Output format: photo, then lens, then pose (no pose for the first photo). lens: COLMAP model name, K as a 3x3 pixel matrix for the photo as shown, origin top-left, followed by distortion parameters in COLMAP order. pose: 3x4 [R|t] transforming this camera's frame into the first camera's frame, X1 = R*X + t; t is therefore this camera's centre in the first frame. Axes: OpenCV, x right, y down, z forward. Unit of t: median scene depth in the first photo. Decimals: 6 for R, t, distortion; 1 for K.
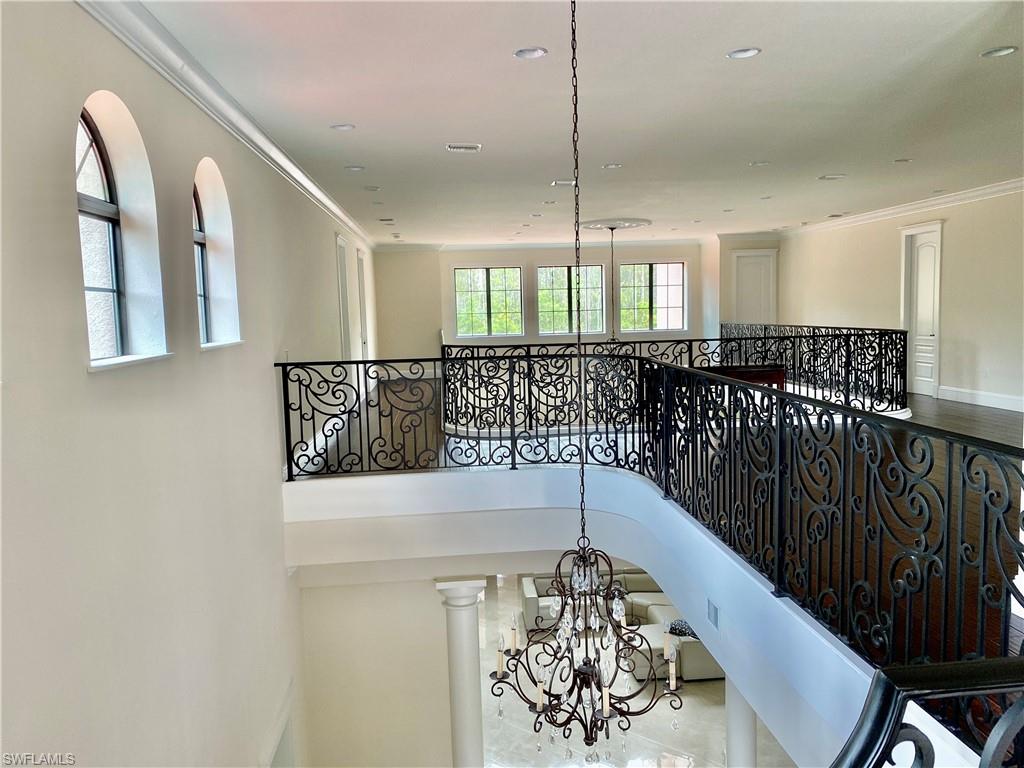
lens RADIAL K [[781.3, 0, 512.0], [0, 781.3, 384.0], [0, 0, 1]] dist [0.081572, -0.102874]
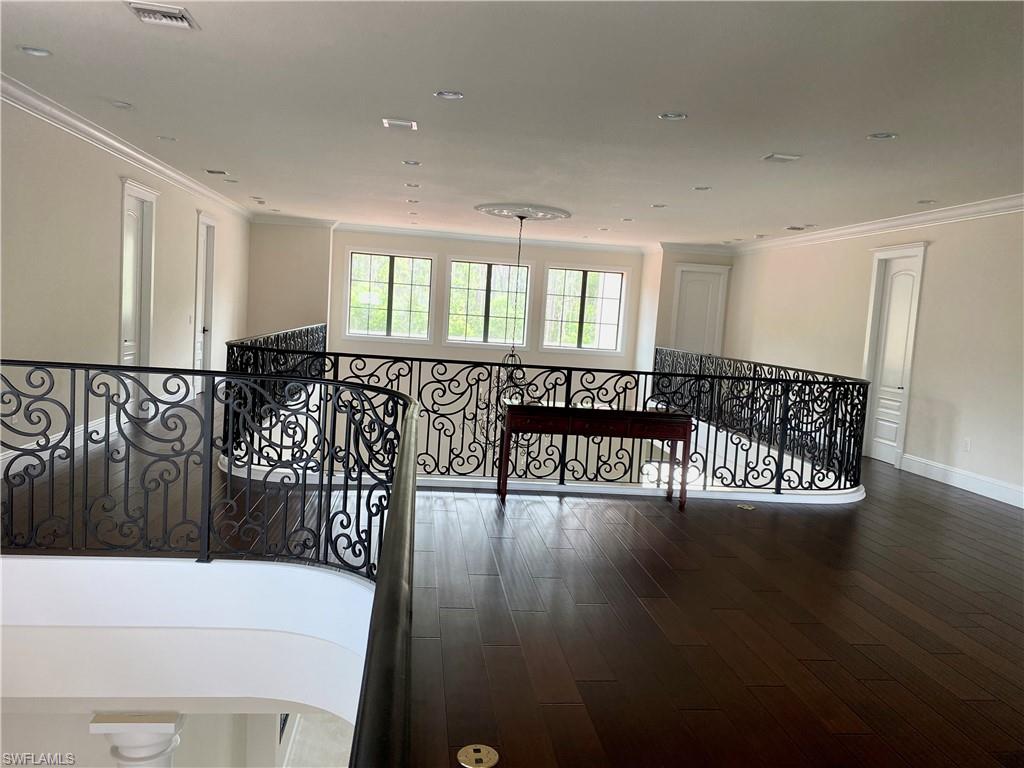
lens RADIAL K [[781.3, 0, 512.0], [0, 781.3, 384.0], [0, 0, 1]] dist [0.081572, -0.102874]
pose [[0.995239, 0.090596, 0.035931, 0.129356], [-0.090346, 0.995874, -0.008529, -0.026514], [-0.036555, 0.005243, 0.999318, 0.251639]]
